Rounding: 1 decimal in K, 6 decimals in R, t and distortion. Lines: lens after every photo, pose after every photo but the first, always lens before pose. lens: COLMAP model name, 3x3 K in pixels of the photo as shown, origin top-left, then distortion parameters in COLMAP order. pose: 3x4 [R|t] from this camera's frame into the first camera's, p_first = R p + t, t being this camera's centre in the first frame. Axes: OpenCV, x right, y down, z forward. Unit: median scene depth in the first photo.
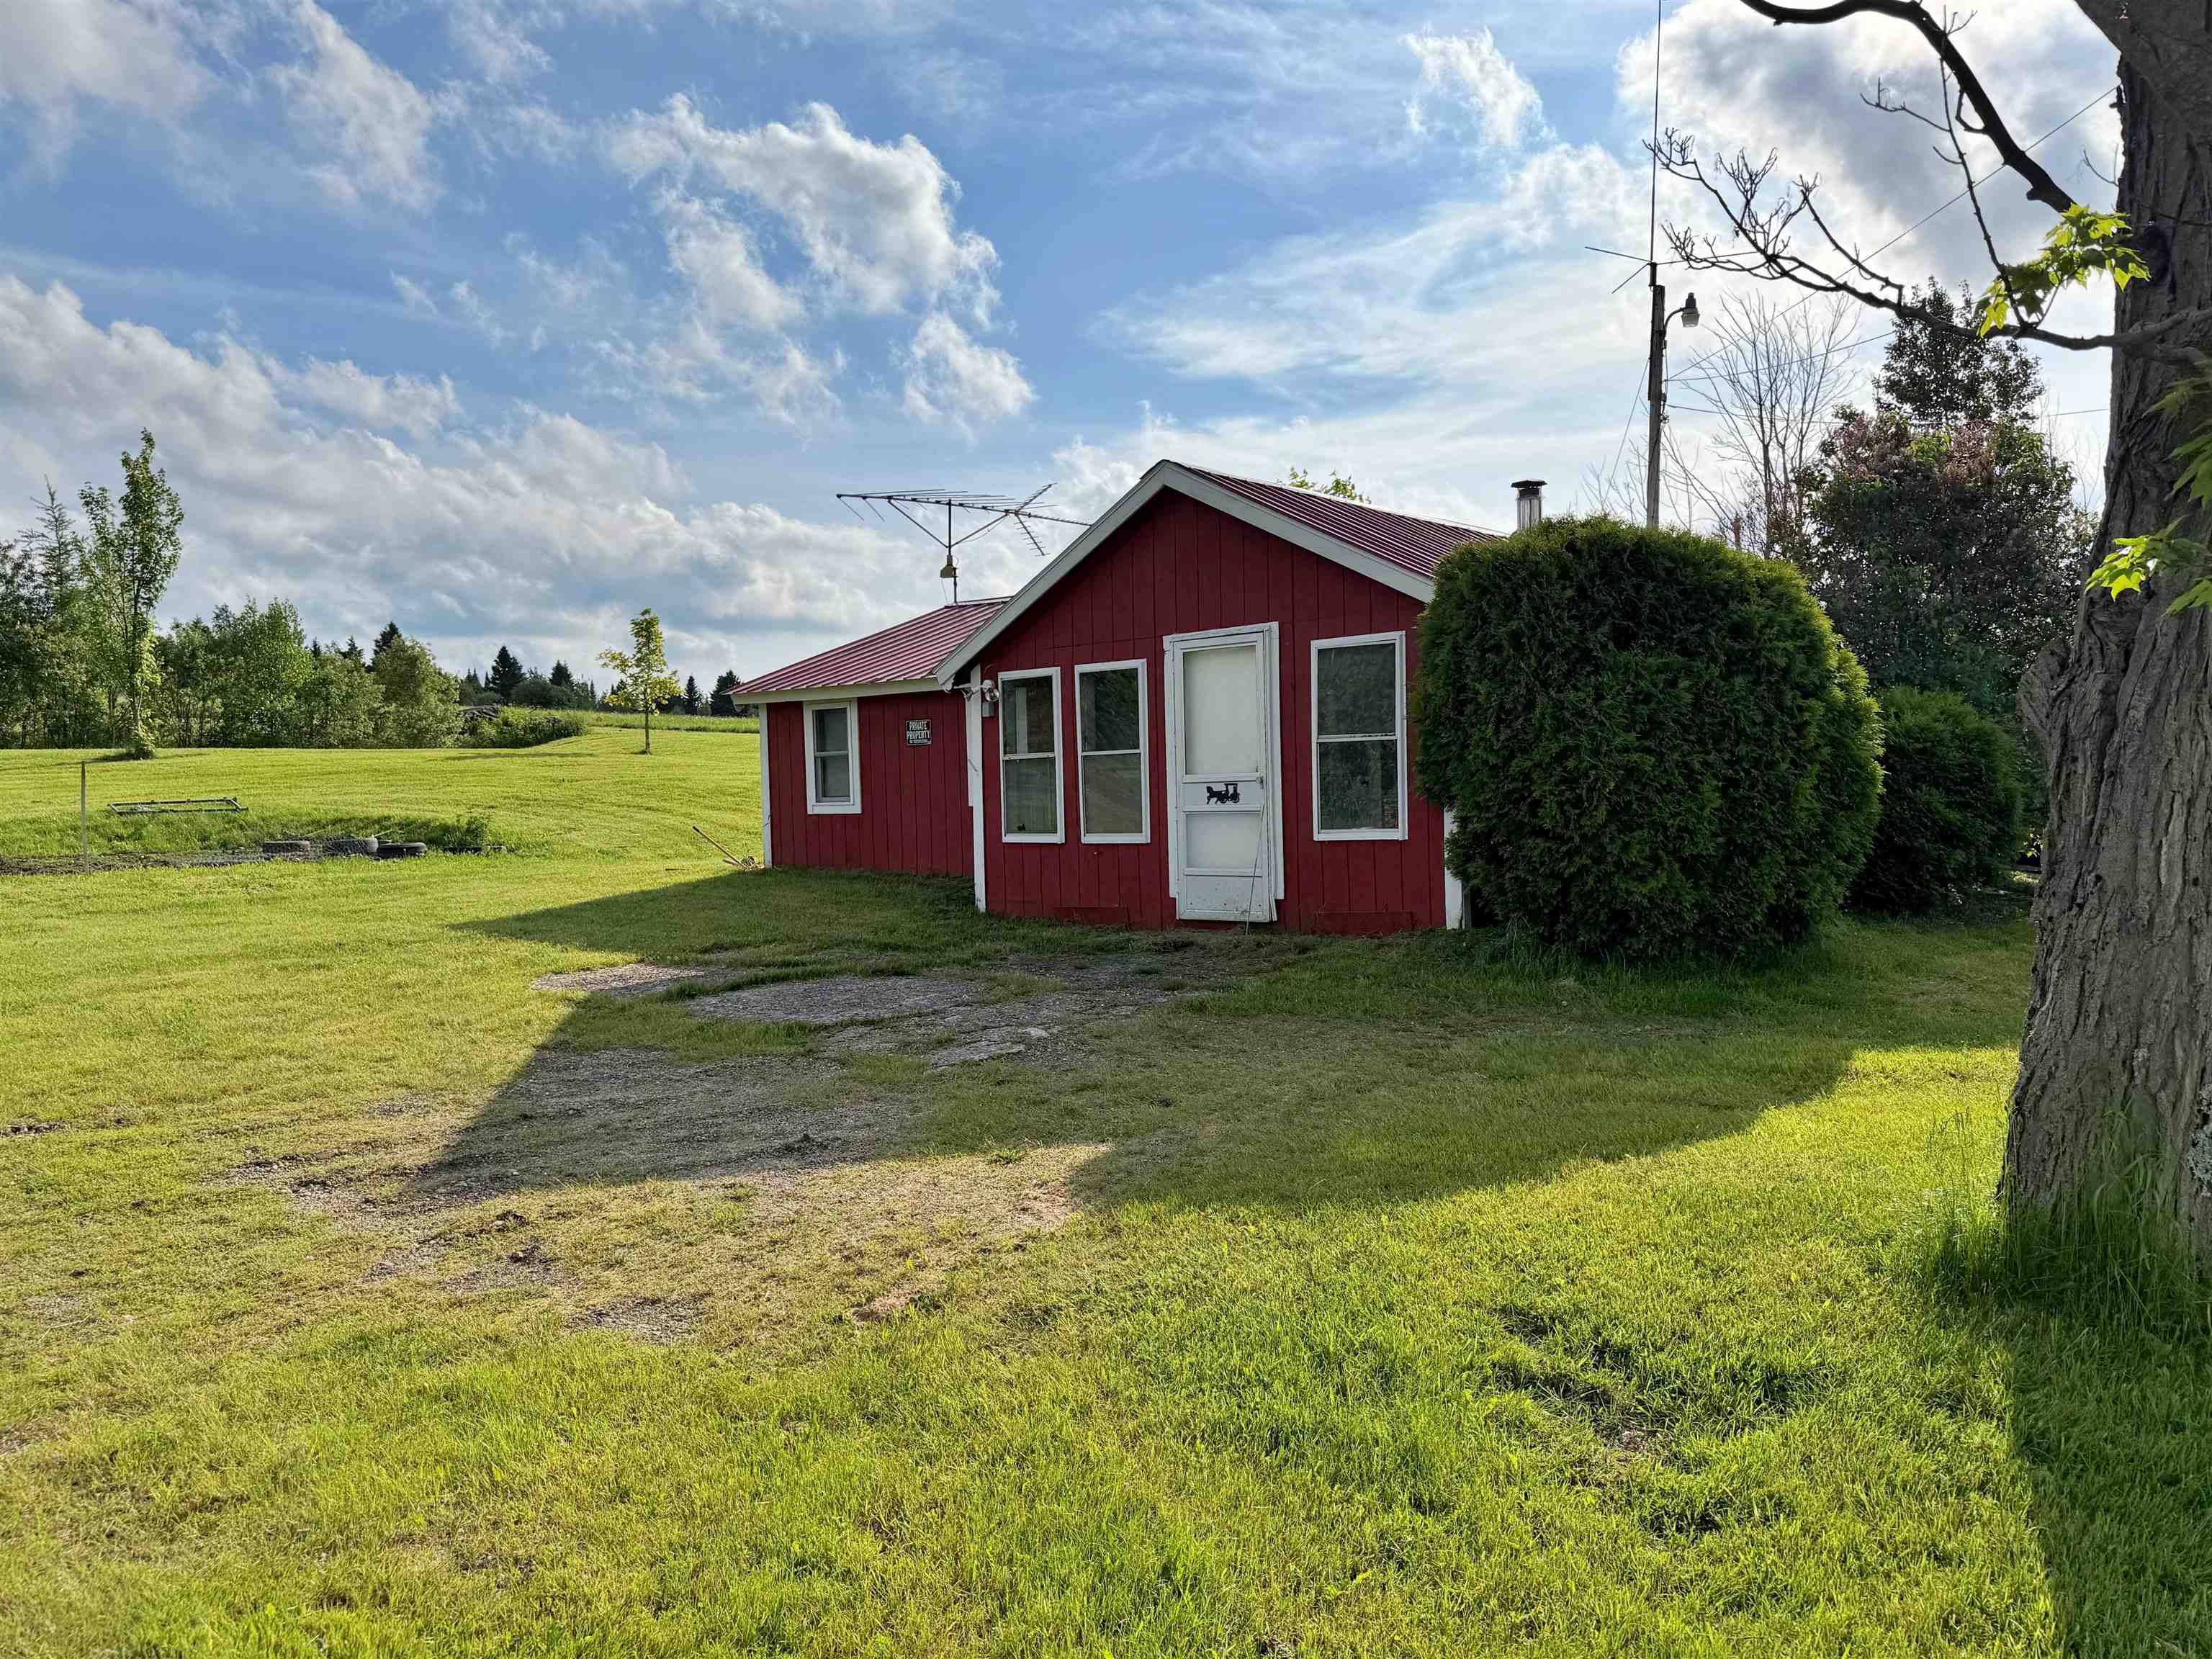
lens RADIAL K [[1562.8, 0, 1106.0], [0, 1562.8, 829.5], [0, 0, 1]] dist [0.003186, 0.000515]
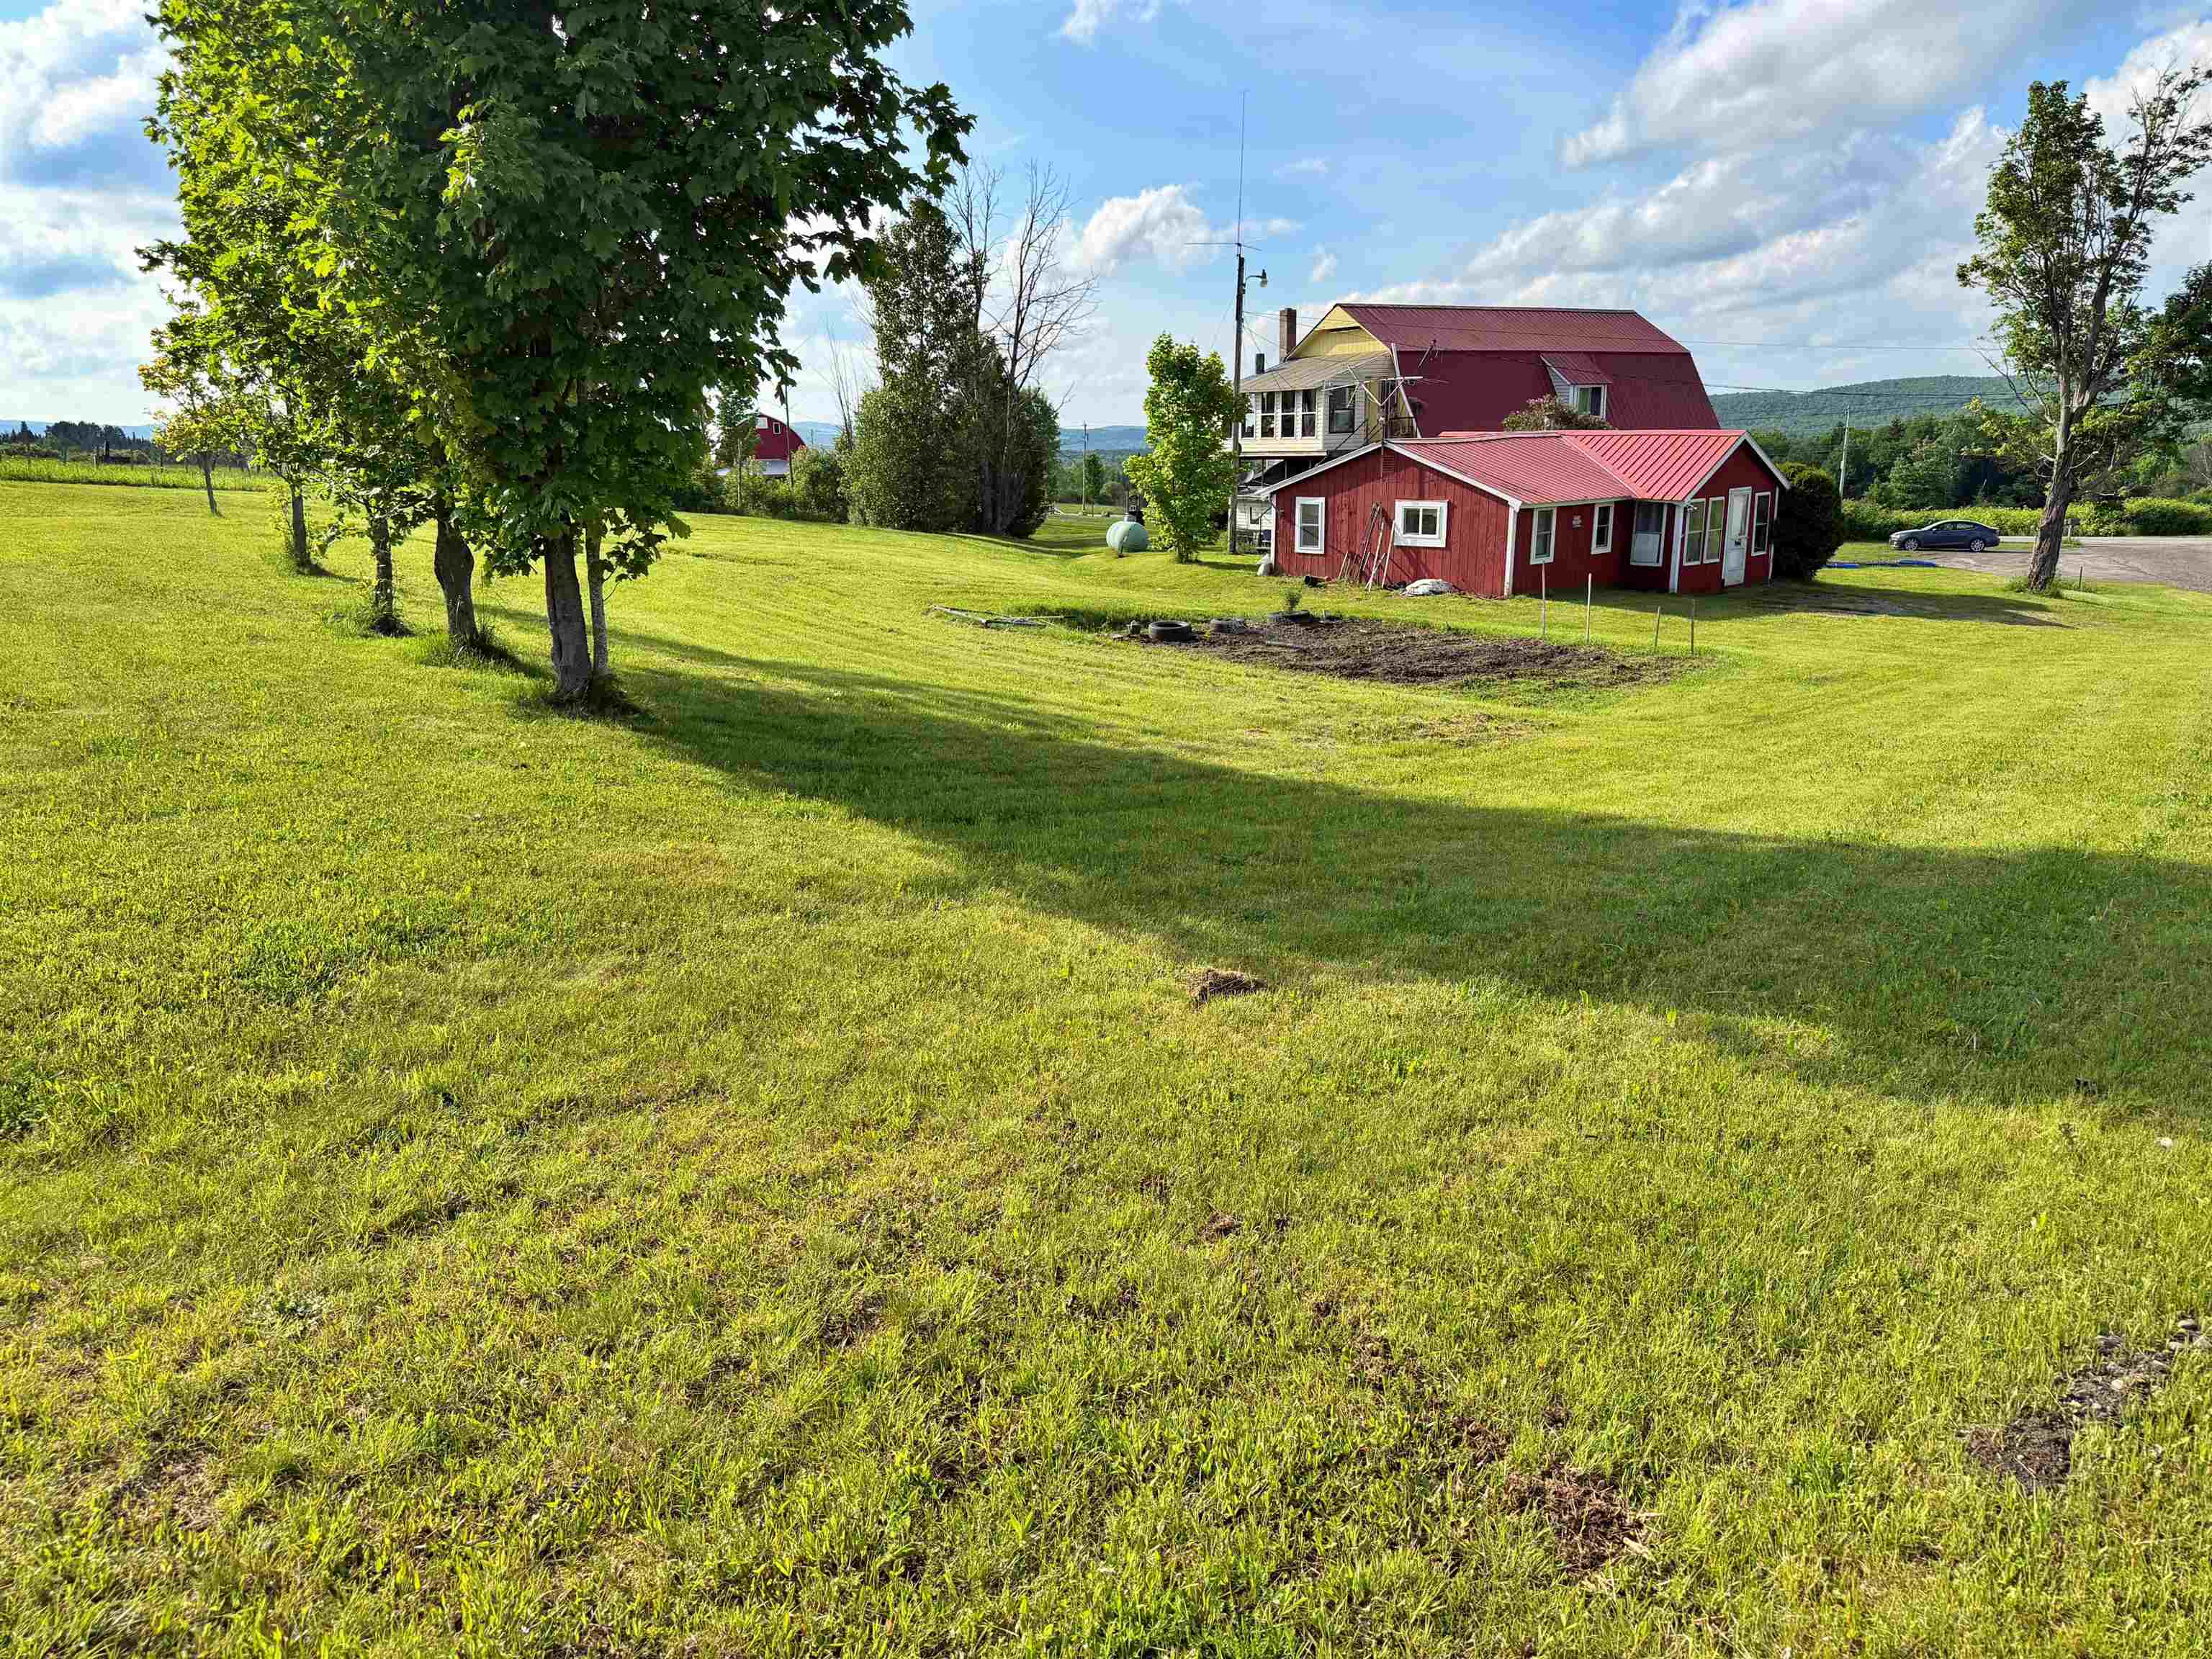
lens RADIAL K [[1562.8, 0, 1106.0], [0, 1562.8, 829.5], [0, 0, 1]] dist [0.003186, 0.000515]
pose [[0.164326, -0.225715, 0.960234, -3.129035], [0.038465, 0.974193, 0.222414, -0.200191], [-0.985656, 0.000387, 0.168768, 1.648148]]
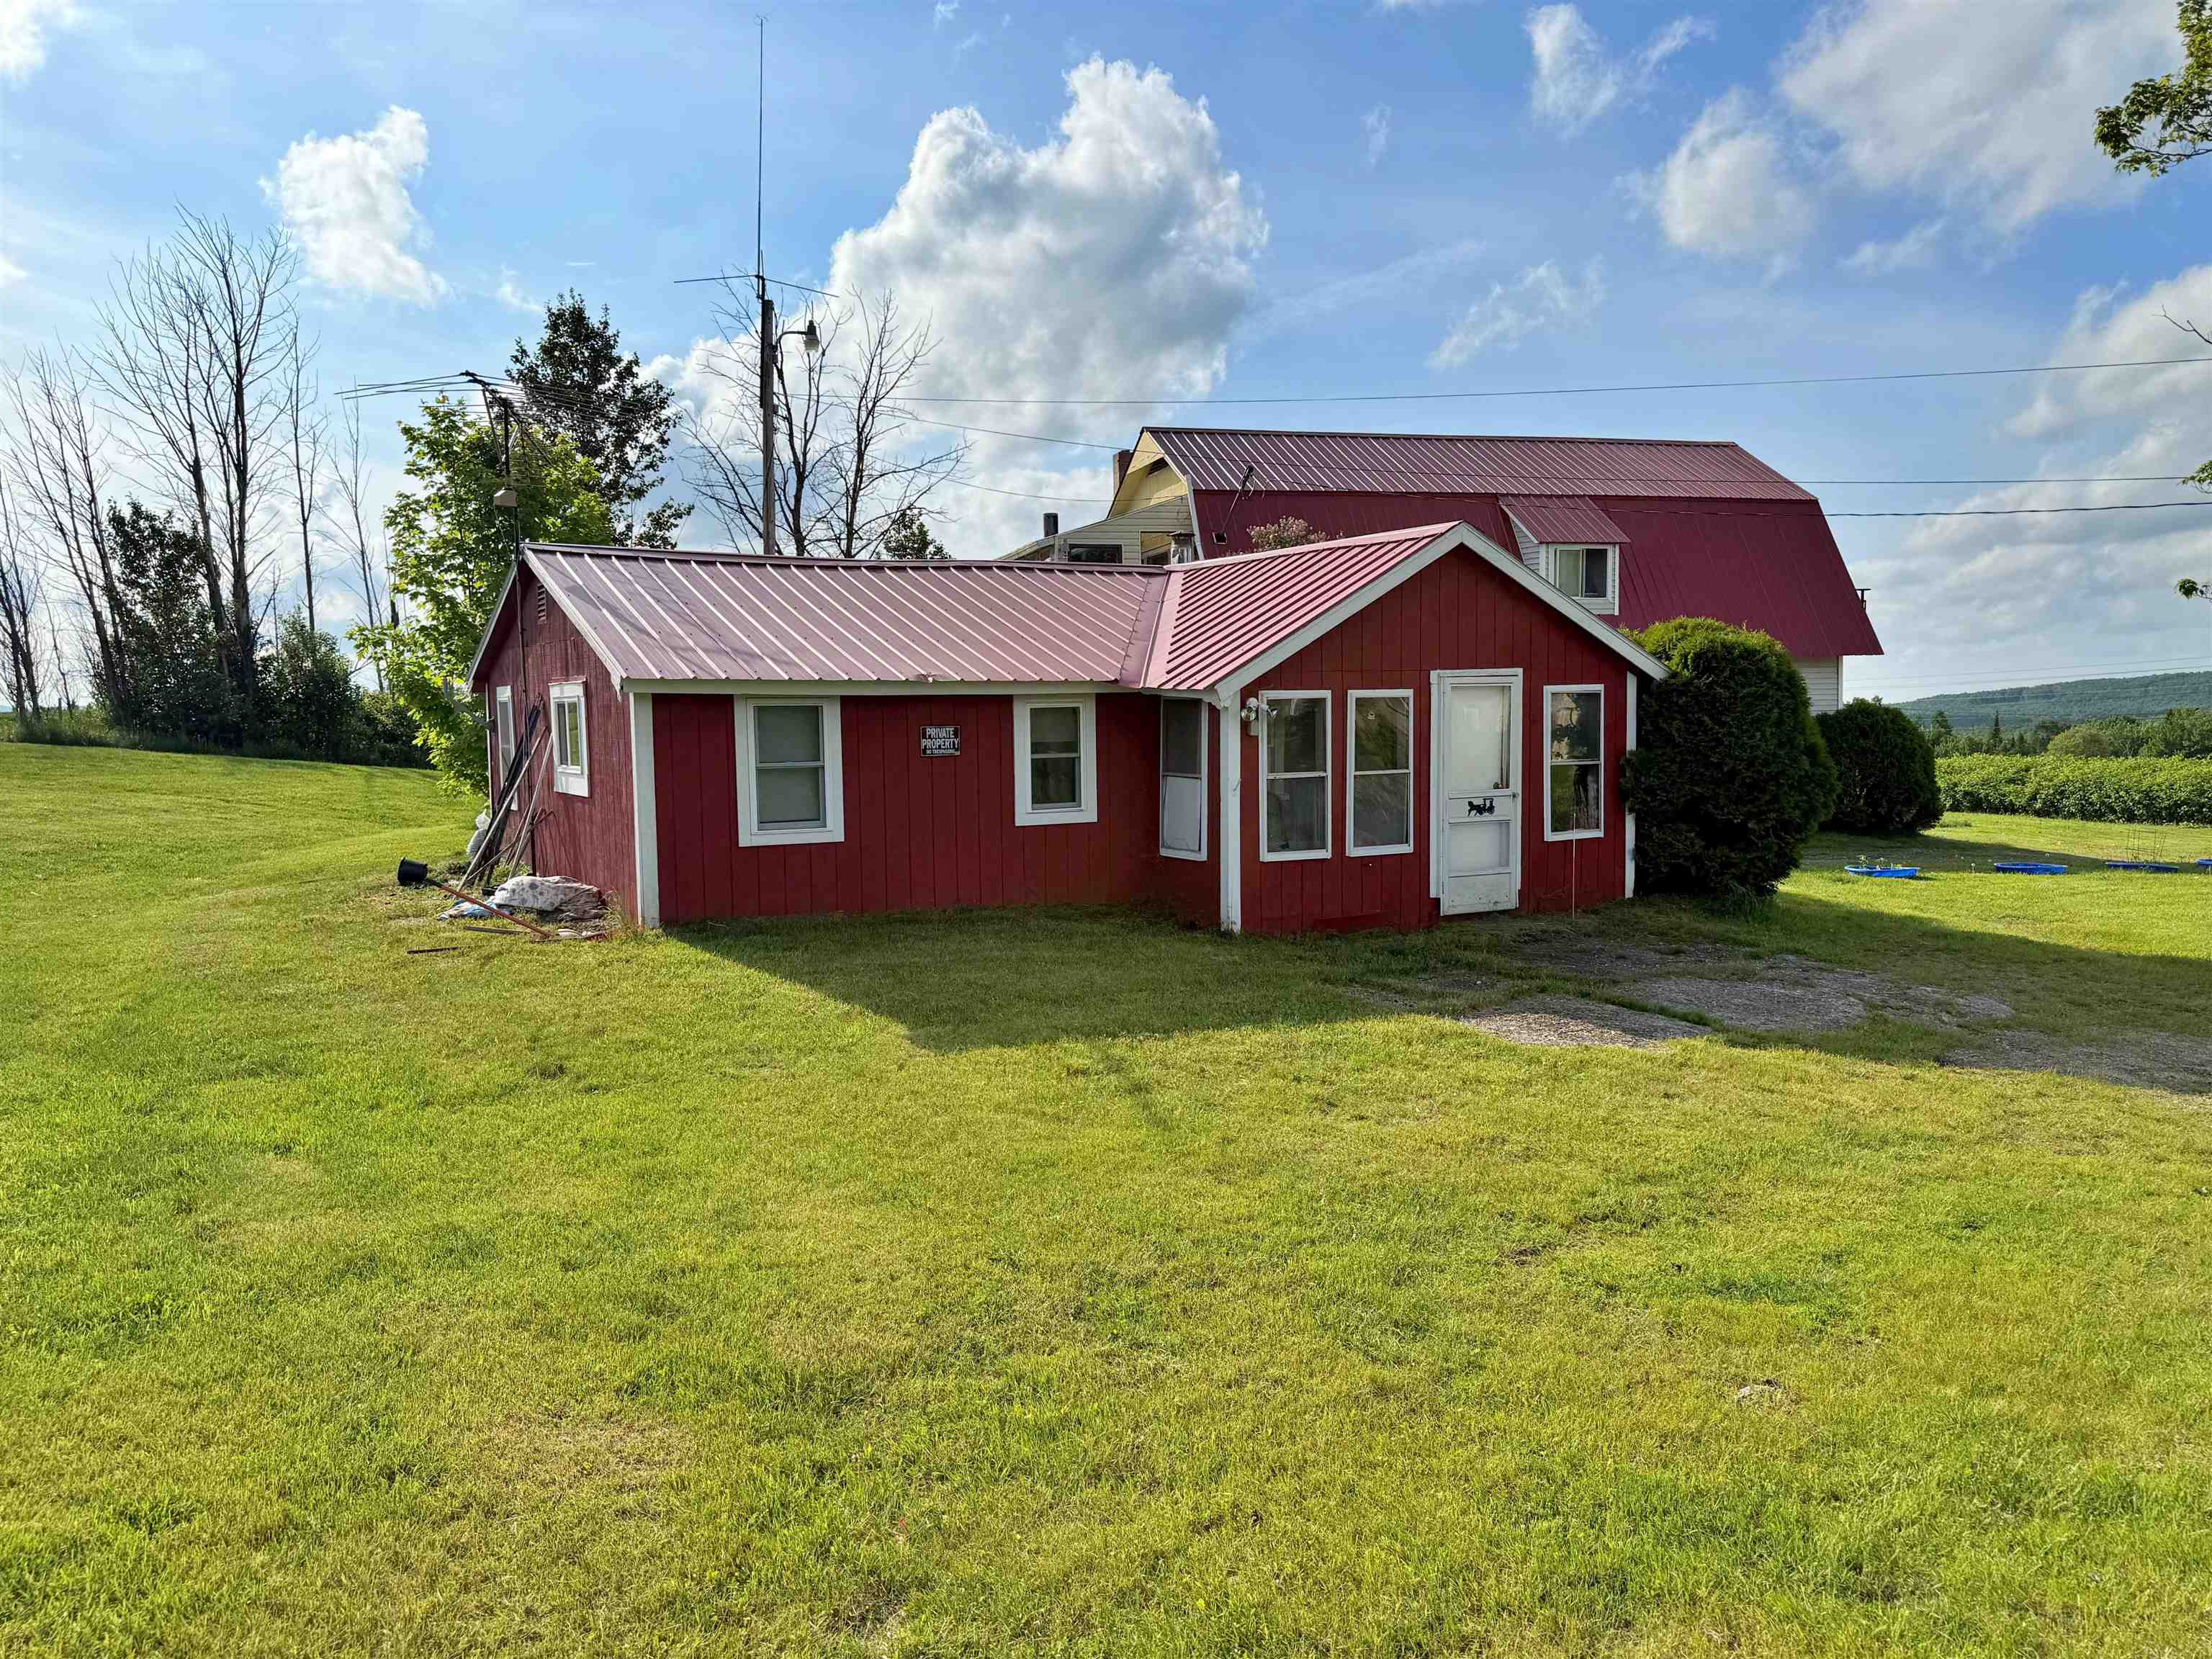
lens RADIAL K [[1519.0, 0, 1106.0], [0, 1519.0, 829.5], [0, 0, 1]] dist [-0.005741, -0.002938]
pose [[0.406718, -0.054241, 0.911942, -1.067488], [0.024375, 0.998525, 0.048519, -0.066694], [-0.913228, 0.002495, 0.407440, 0.755395]]
